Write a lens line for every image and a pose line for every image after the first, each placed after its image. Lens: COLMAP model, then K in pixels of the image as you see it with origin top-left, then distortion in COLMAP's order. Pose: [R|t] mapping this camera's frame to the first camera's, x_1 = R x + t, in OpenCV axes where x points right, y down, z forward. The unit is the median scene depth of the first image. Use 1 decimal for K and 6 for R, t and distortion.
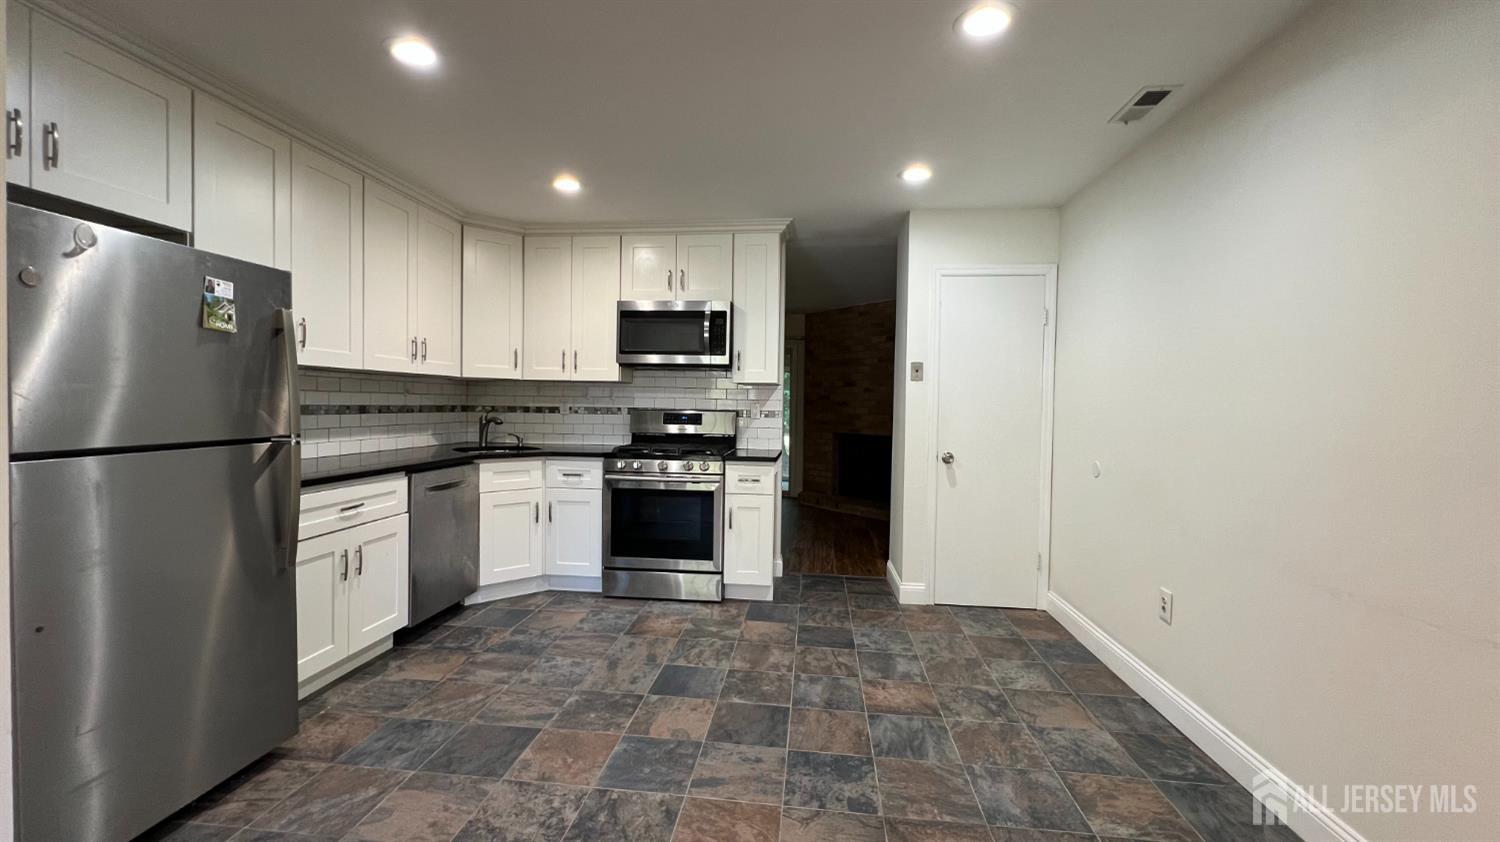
lens RADIAL K [[600.3, 0, 748.6], [0, 600.3, 418.3], [0, 0, 1]] dist [0.000305, -0.000016]
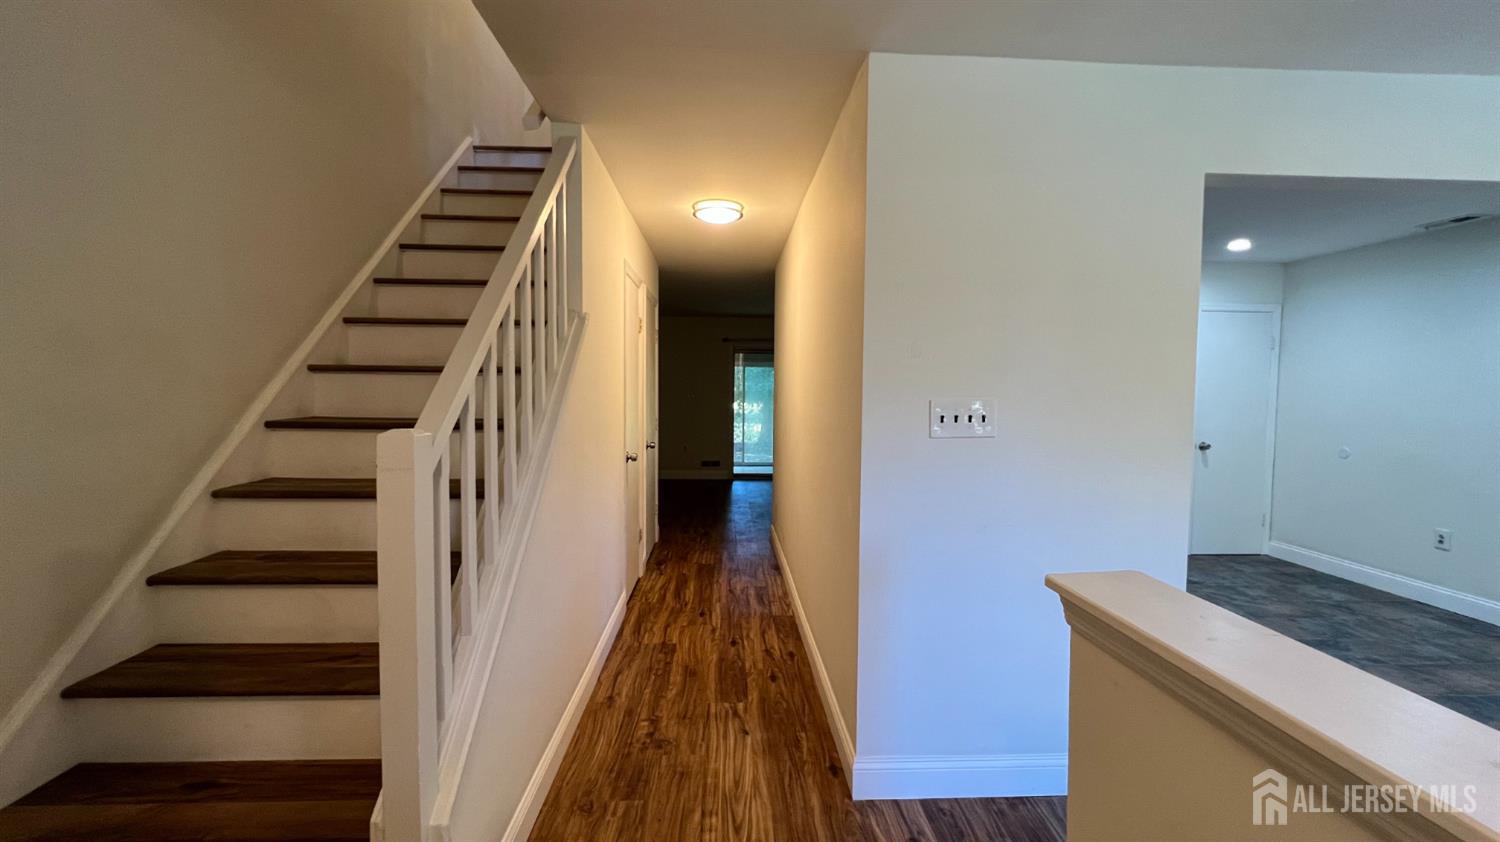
lens RADIAL K [[600.3, 0, 748.6], [0, 600.3, 418.3], [0, 0, 1]] dist [0.000305, -0.000016]
pose [[0.988455, -0.009468, 0.151217, -0.883548], [0.005988, 0.999707, 0.023453, -0.034578], [-0.151395, -0.022277, 0.988222, -0.177626]]
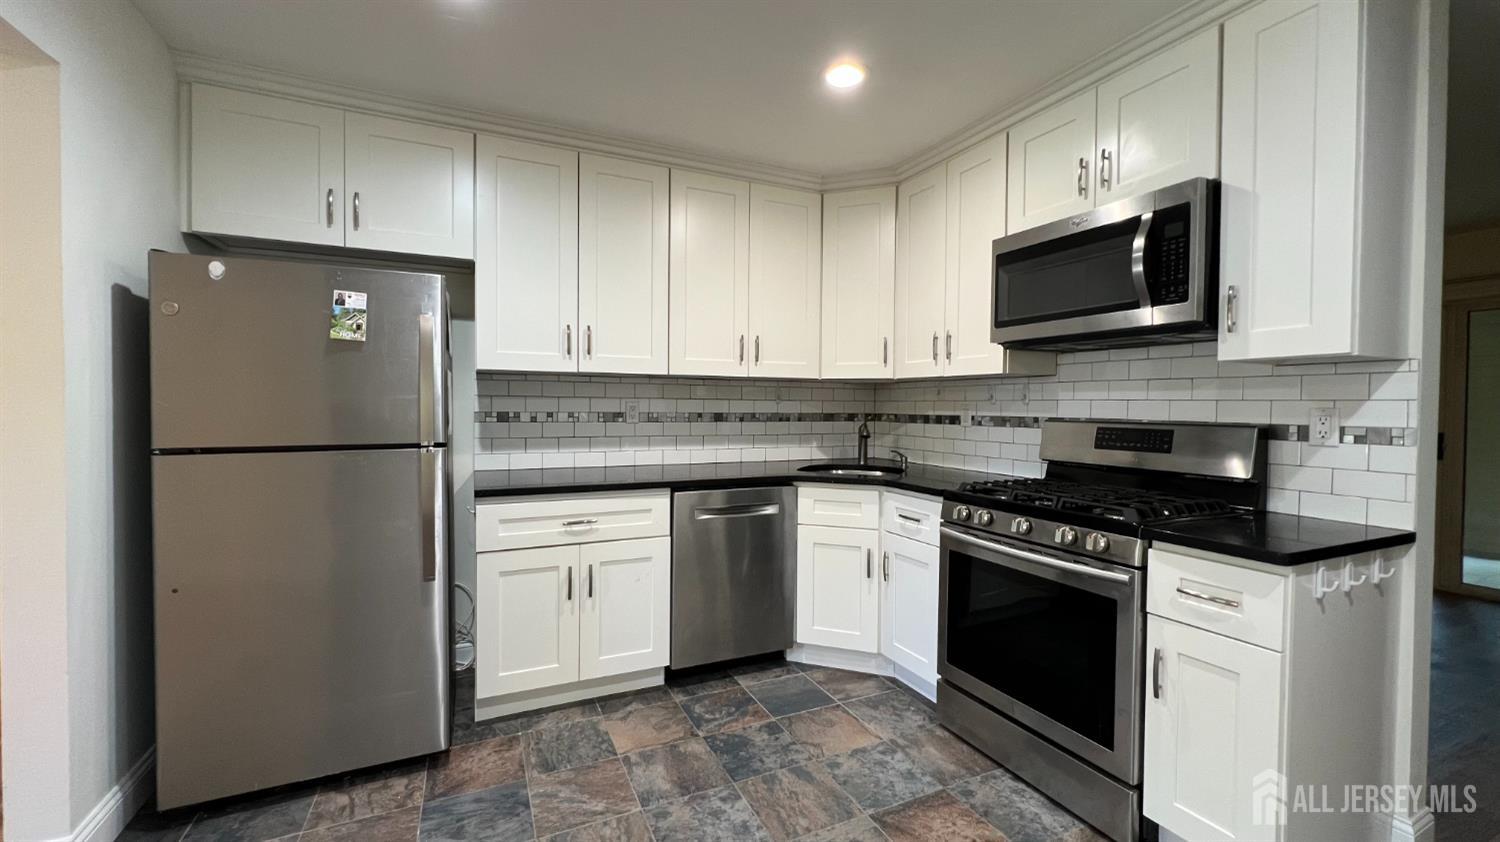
lens RADIAL K [[600.3, 0, 748.6], [0, 600.3, 418.3], [0, 0, 1]] dist [0.000305, -0.000016]
pose [[0.516732, 0.007044, -0.856118, 0.188245], [-0.020632, 0.999778, -0.004227, -0.009604], [0.855898, 0.019848, 0.516763, 0.522529]]
